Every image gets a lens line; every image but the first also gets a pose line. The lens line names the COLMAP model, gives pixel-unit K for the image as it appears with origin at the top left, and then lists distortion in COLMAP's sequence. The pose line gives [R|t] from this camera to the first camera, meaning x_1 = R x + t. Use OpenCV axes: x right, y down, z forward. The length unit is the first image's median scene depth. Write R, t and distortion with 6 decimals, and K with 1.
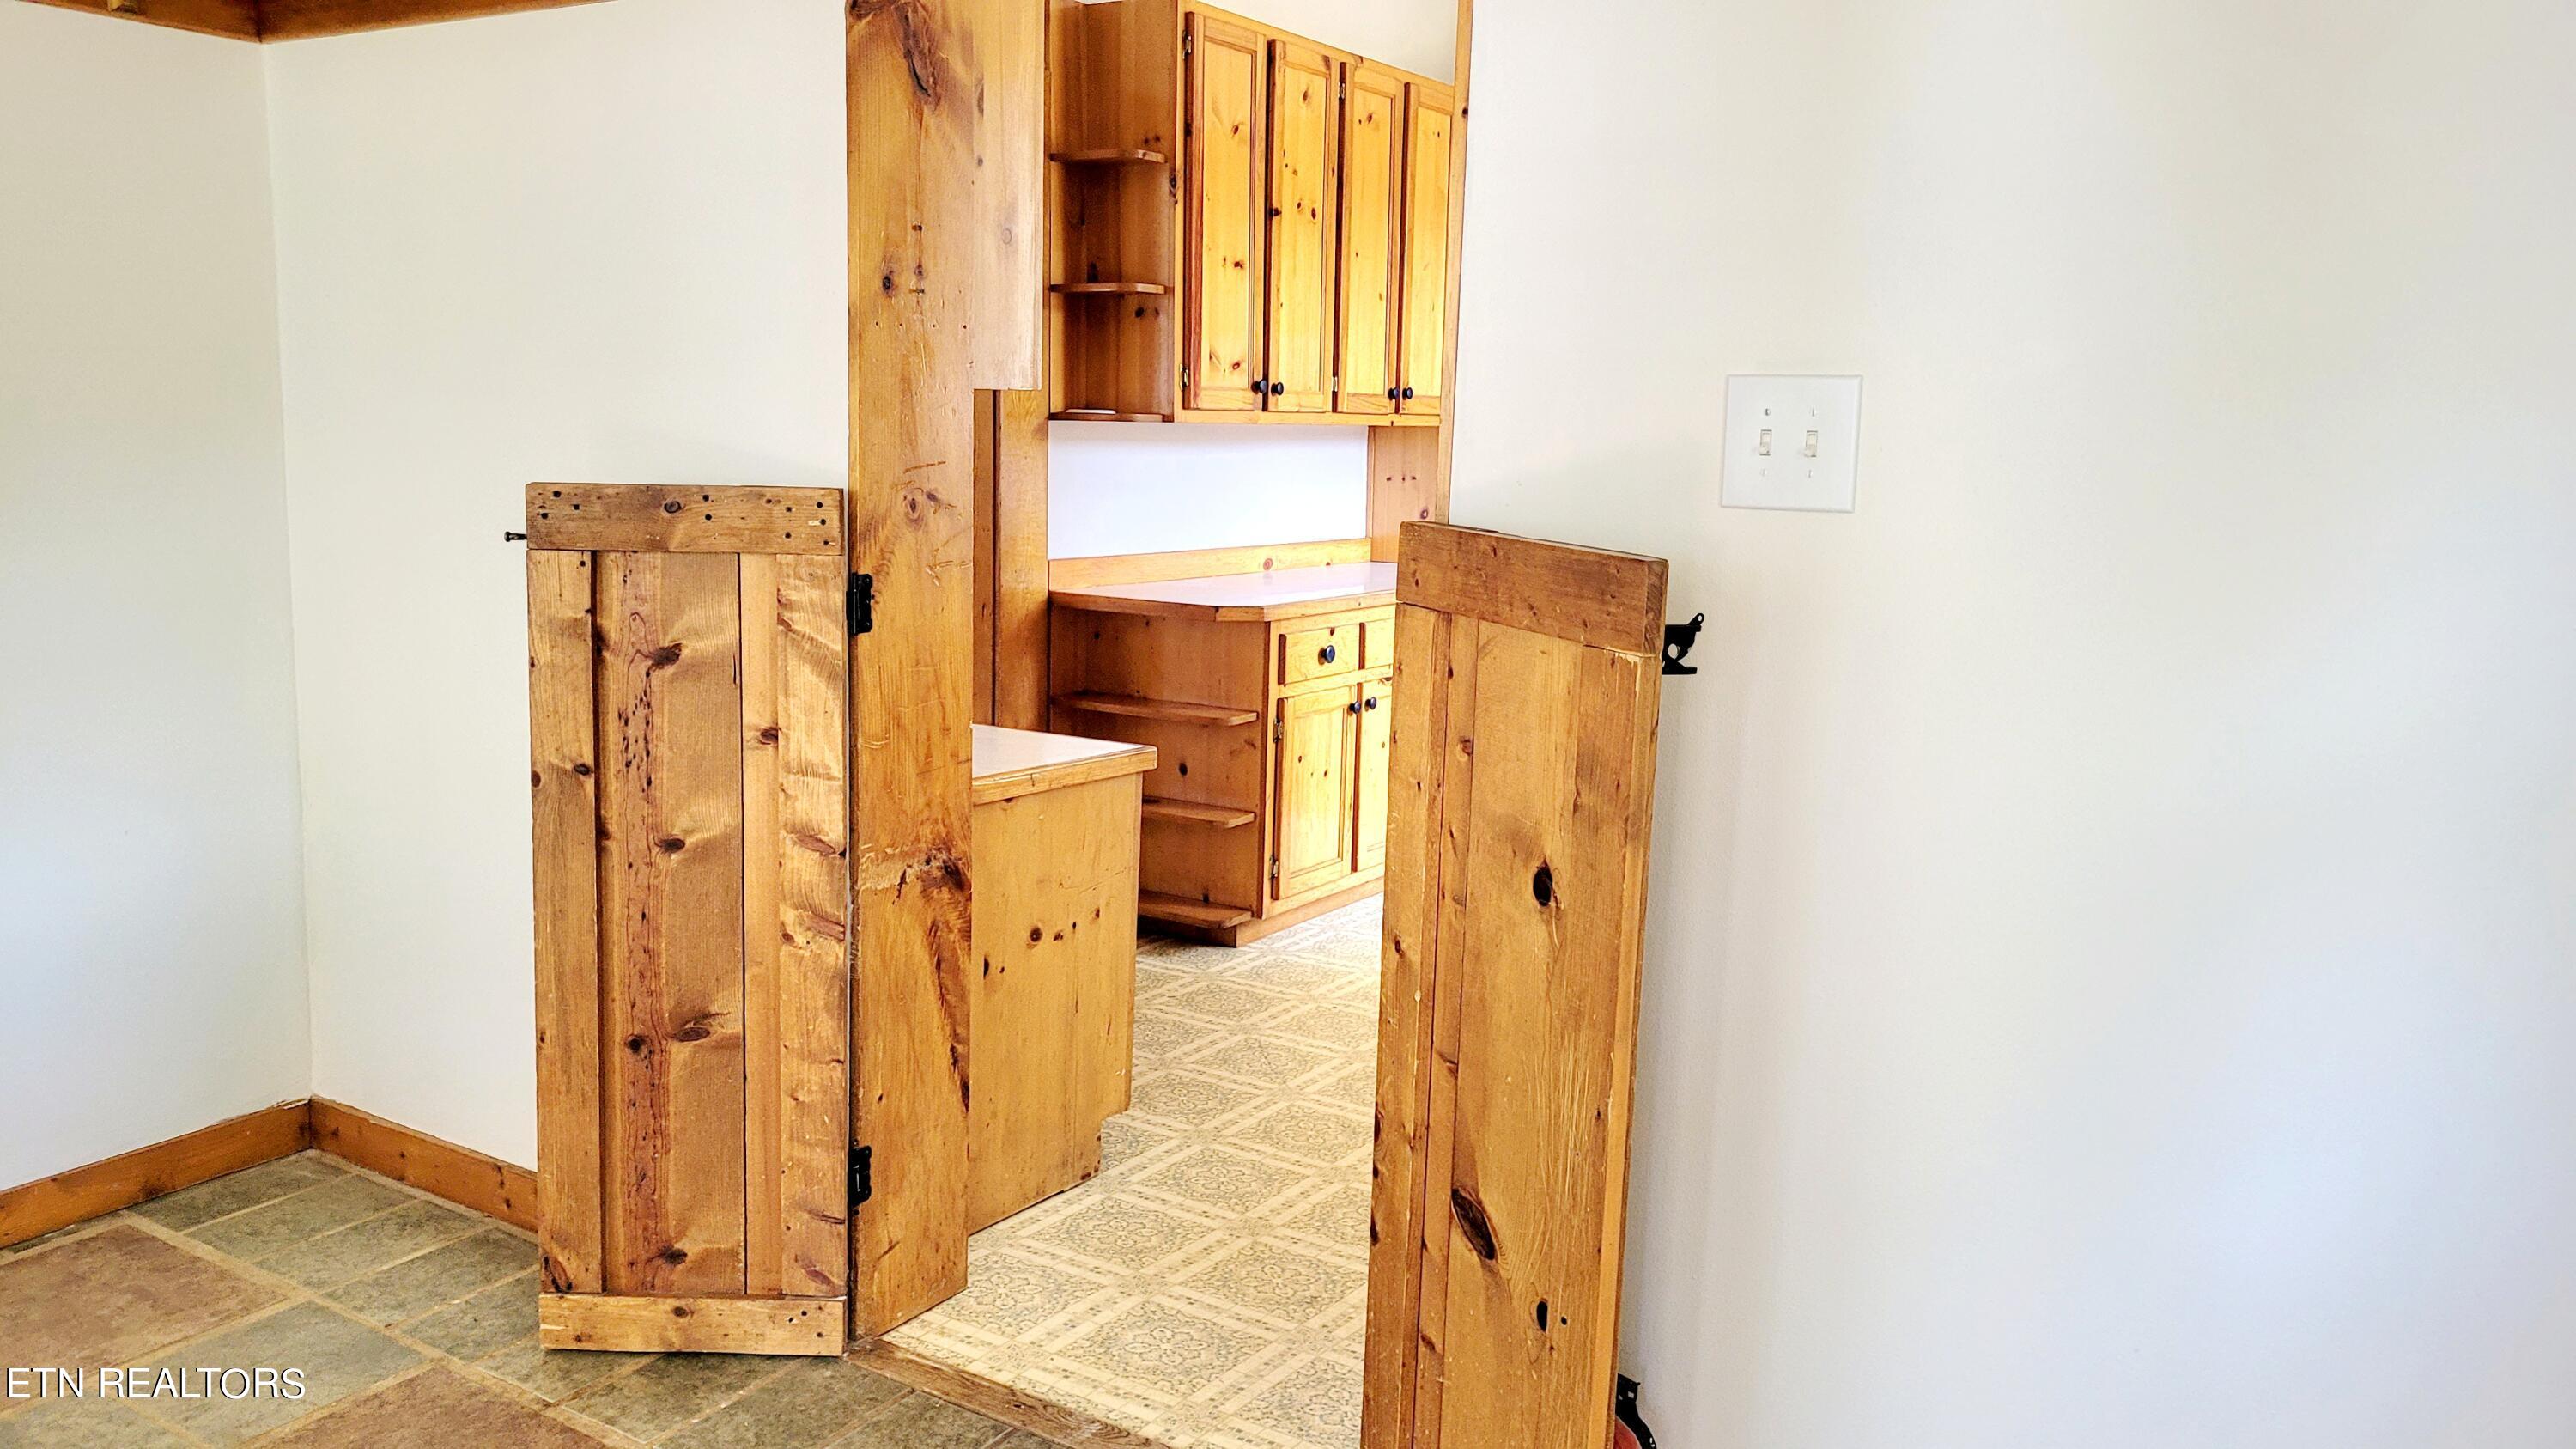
lens RADIAL K [[1921.8, 0, 1275.6], [0, 1921.8, 656.6], [0, 0, 1]] dist [0.052446, -0.038070]
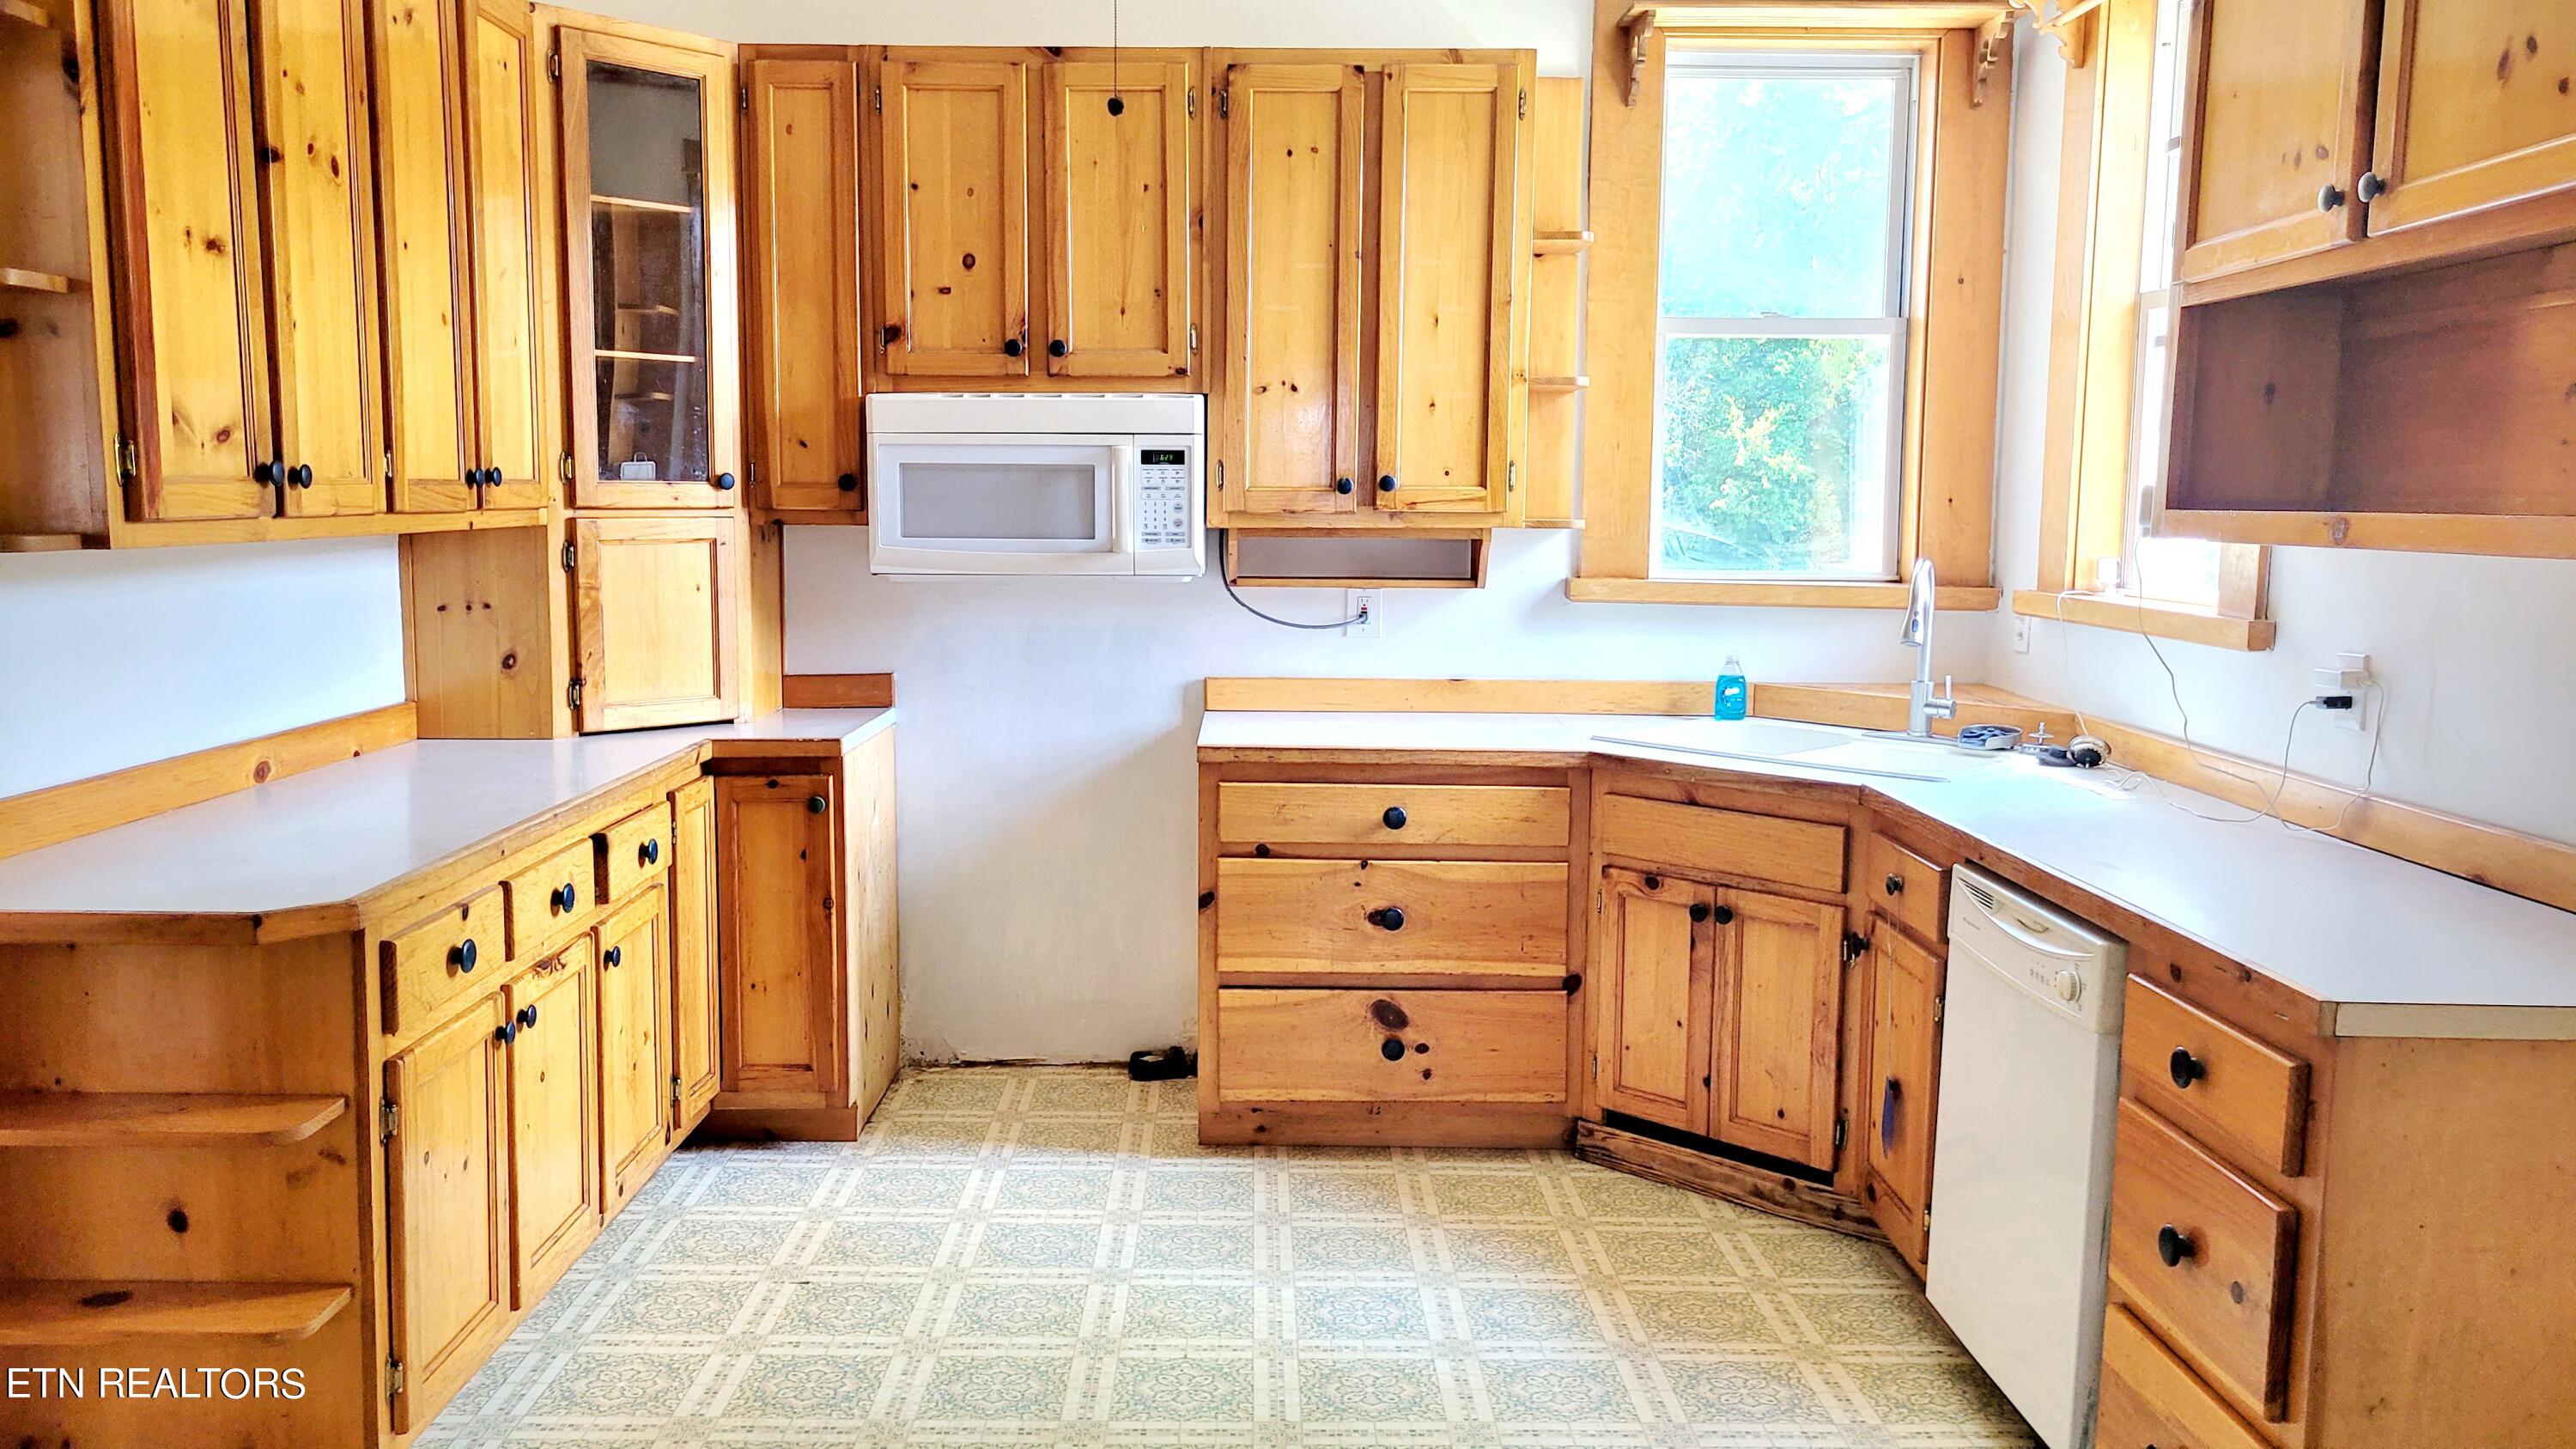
lens RADIAL K [[1921.8, 0, 1256.7], [0, 1921.8, 685.9], [0, 0, 1]] dist [0.052446, -0.038070]
pose [[0.843039, -0.069333, 0.533365, -0.070227], [0.075769, 0.997077, 0.009851, -0.064591], [-0.532489, 0.032108, 0.845828, 0.388481]]
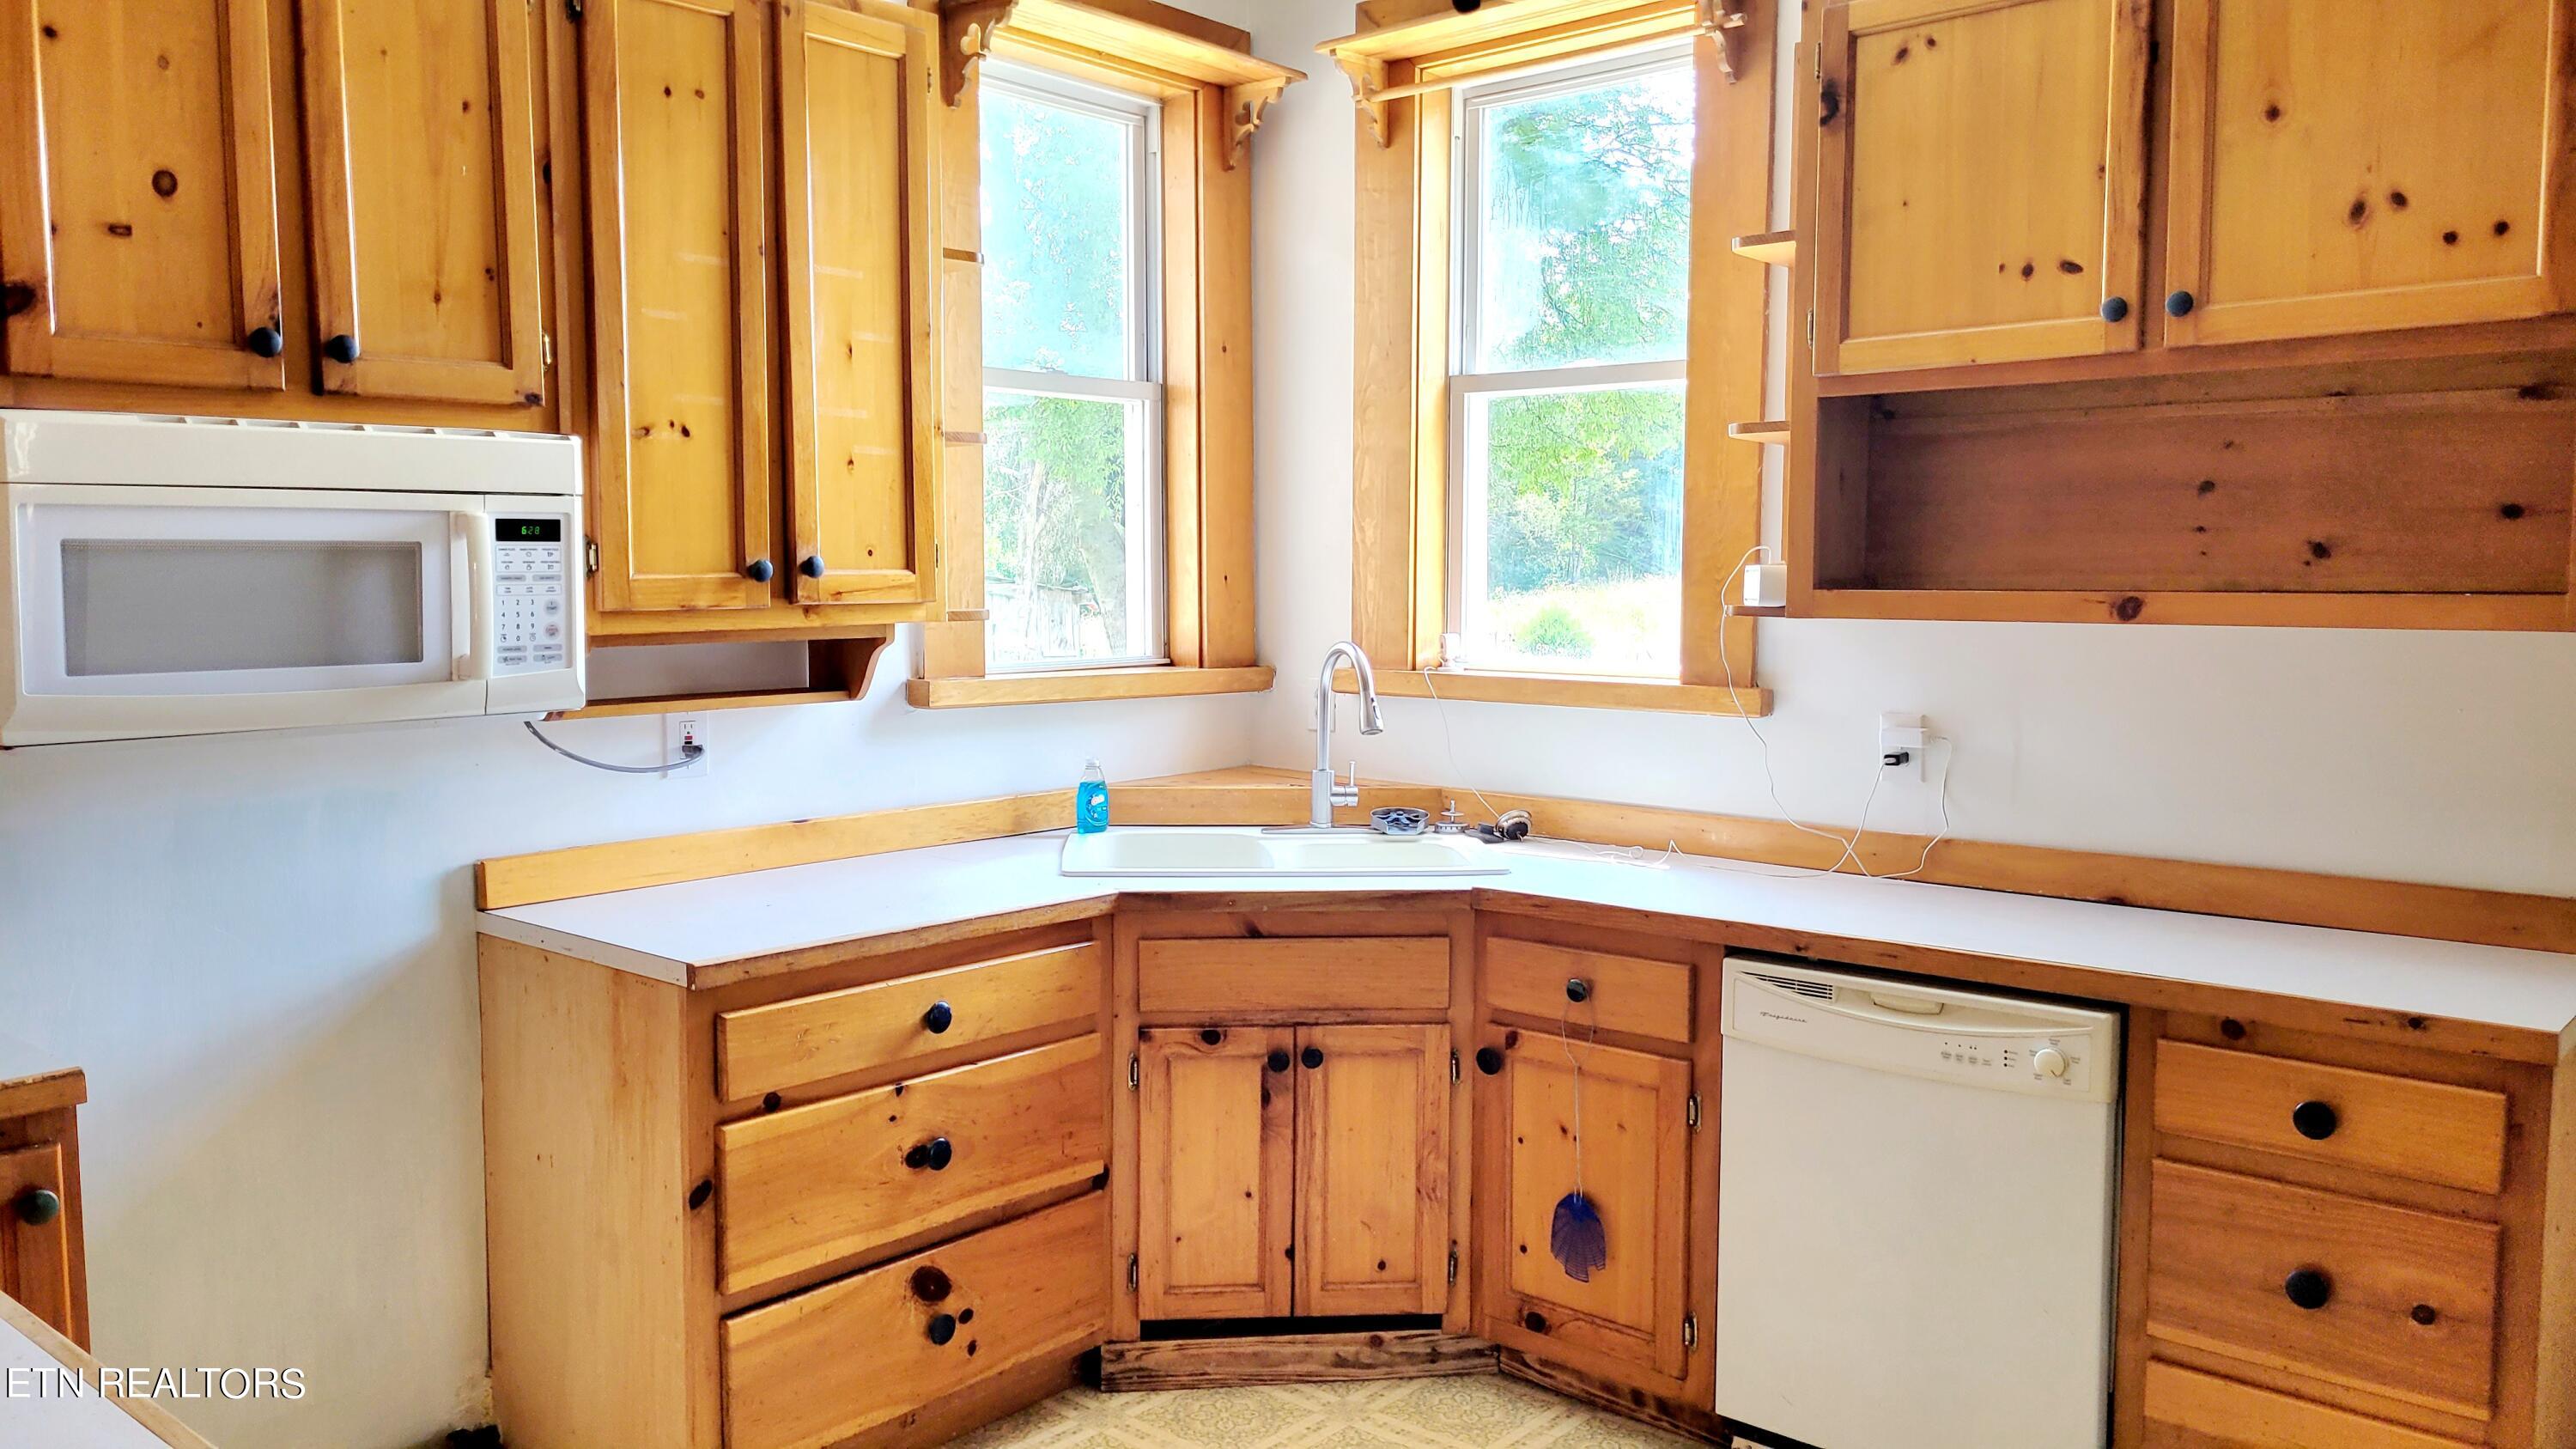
lens RADIAL K [[1921.8, 0, 1259.8], [0, 1921.8, 713.5], [0, 0, 1]] dist [0.052446, -0.038070]
pose [[0.158464, -0.101822, 0.982100, -0.156514], [0.124169, 0.988827, 0.082485, -0.126501], [-0.979526, 0.108875, 0.169337, 0.823796]]
